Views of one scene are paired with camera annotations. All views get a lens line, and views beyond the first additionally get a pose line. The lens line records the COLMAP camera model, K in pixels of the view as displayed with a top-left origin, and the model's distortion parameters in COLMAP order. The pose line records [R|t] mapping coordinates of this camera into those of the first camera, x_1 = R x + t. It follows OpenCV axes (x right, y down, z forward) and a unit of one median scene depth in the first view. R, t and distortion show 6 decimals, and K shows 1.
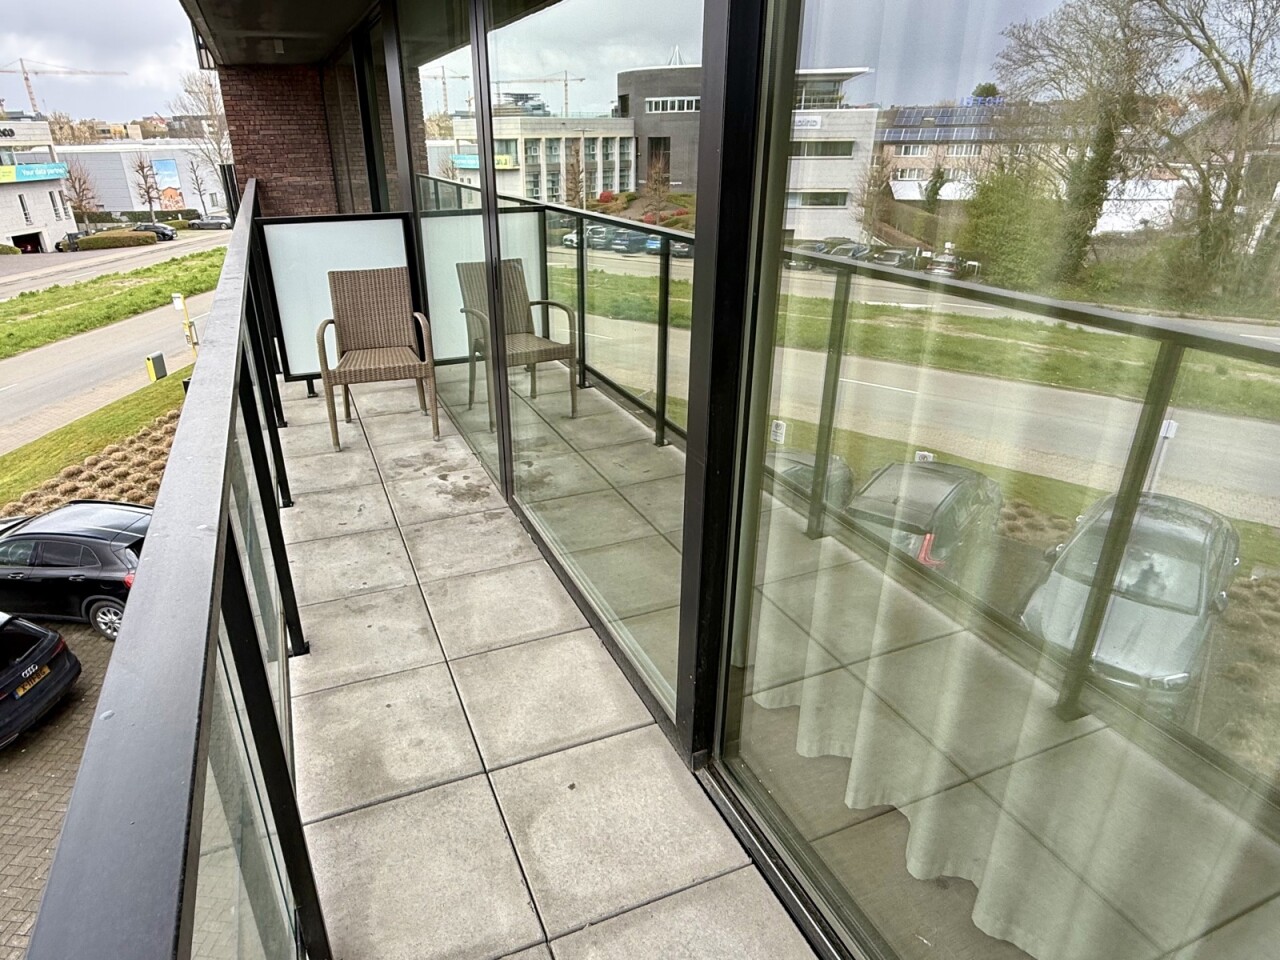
lens RADIAL K [[779.3, 0, 637.3], [0, 779.3, 480.9], [0, 0, 1]] dist [-0.003823, -0.000401]
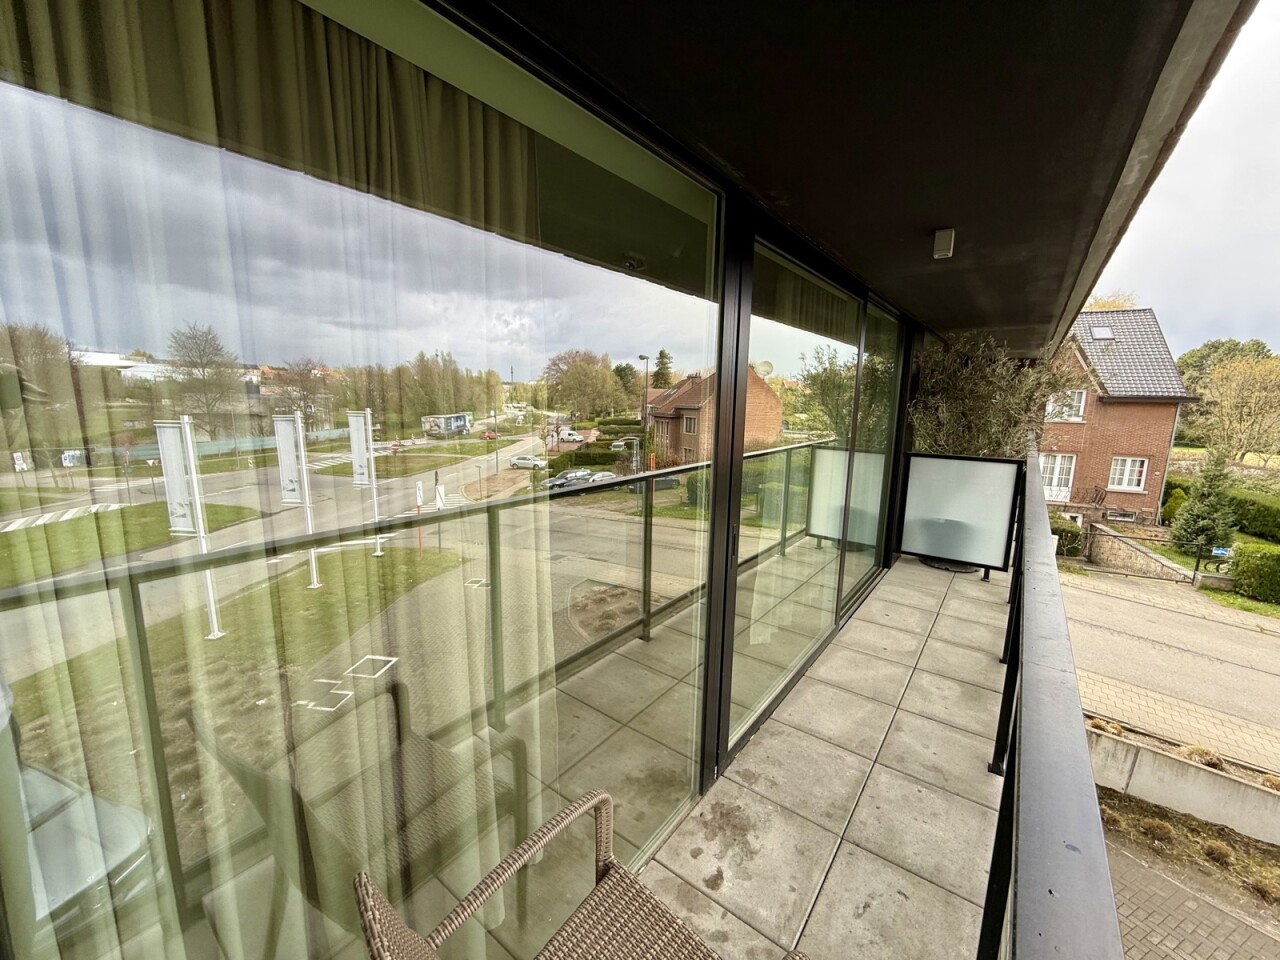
lens RADIAL K [[511.7, 0, 640.8], [0, 511.7, 482.3], [0, 0, 1]] dist [-0.002021, -0.000380]
pose [[-0.488569, -0.155024, 0.858643, -0.628526], [0.335088, 0.875288, 0.348694, -0.552912], [-0.805616, 0.458082, -0.375691, 1.236742]]
